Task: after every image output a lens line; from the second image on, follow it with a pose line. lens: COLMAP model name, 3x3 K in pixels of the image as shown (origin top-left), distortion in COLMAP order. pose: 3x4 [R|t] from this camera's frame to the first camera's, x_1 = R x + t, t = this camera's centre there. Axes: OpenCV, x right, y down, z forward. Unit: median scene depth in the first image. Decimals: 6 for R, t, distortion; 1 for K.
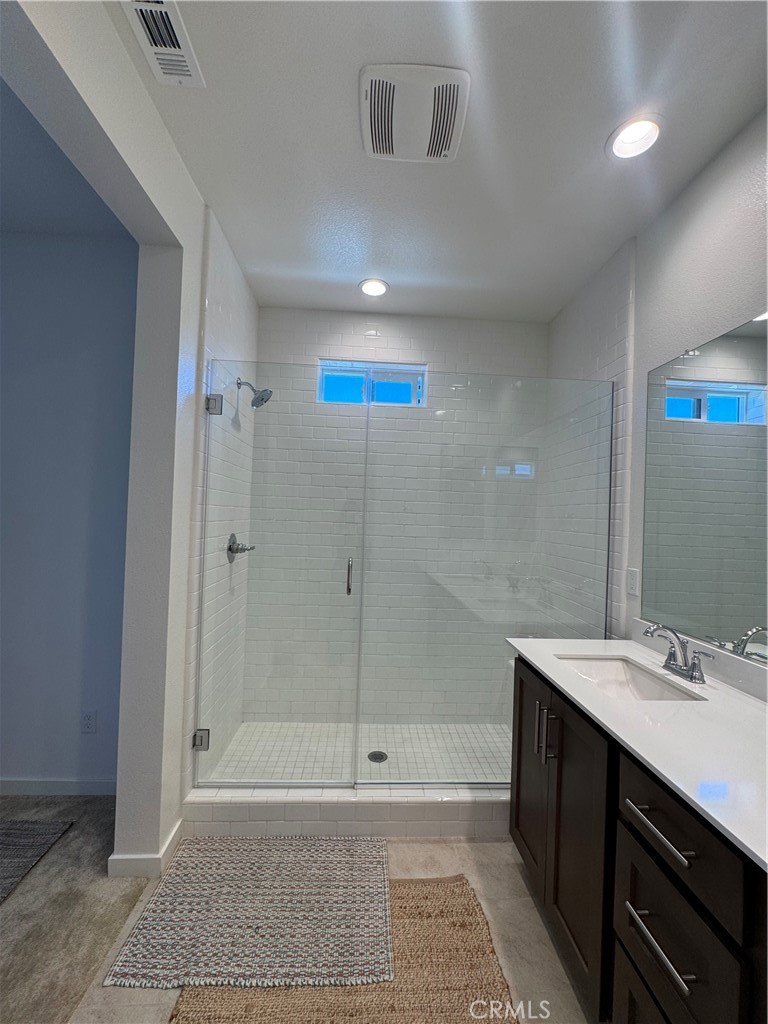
lens RADIAL K [[411.9, 0, 382.8], [0, 411.9, 508.5], [0, 0, 1]] dist [-0.001844, 0.000230]
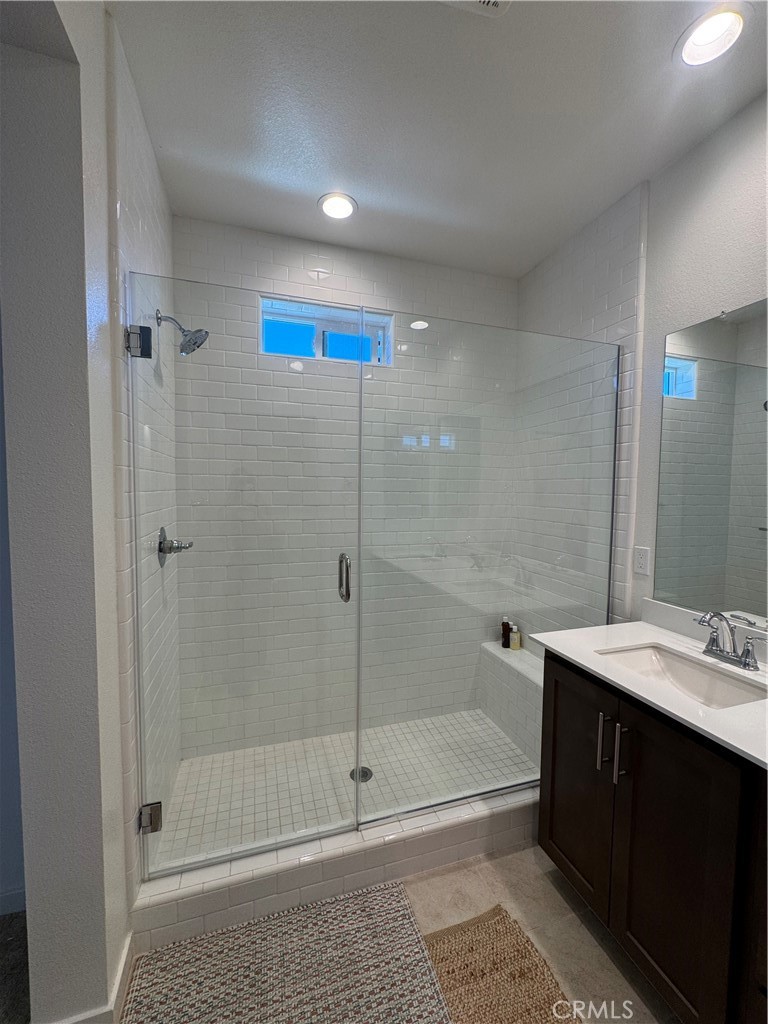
lens RADIAL K [[411.9, 0, 382.8], [0, 411.9, 508.5], [0, 0, 1]] dist [-0.001844, 0.000230]
pose [[0.966947, -0.037429, 0.252214, -0.208108], [0.018717, 0.996918, 0.076188, -0.026558], [-0.254288, -0.068949, 0.964668, 0.237353]]
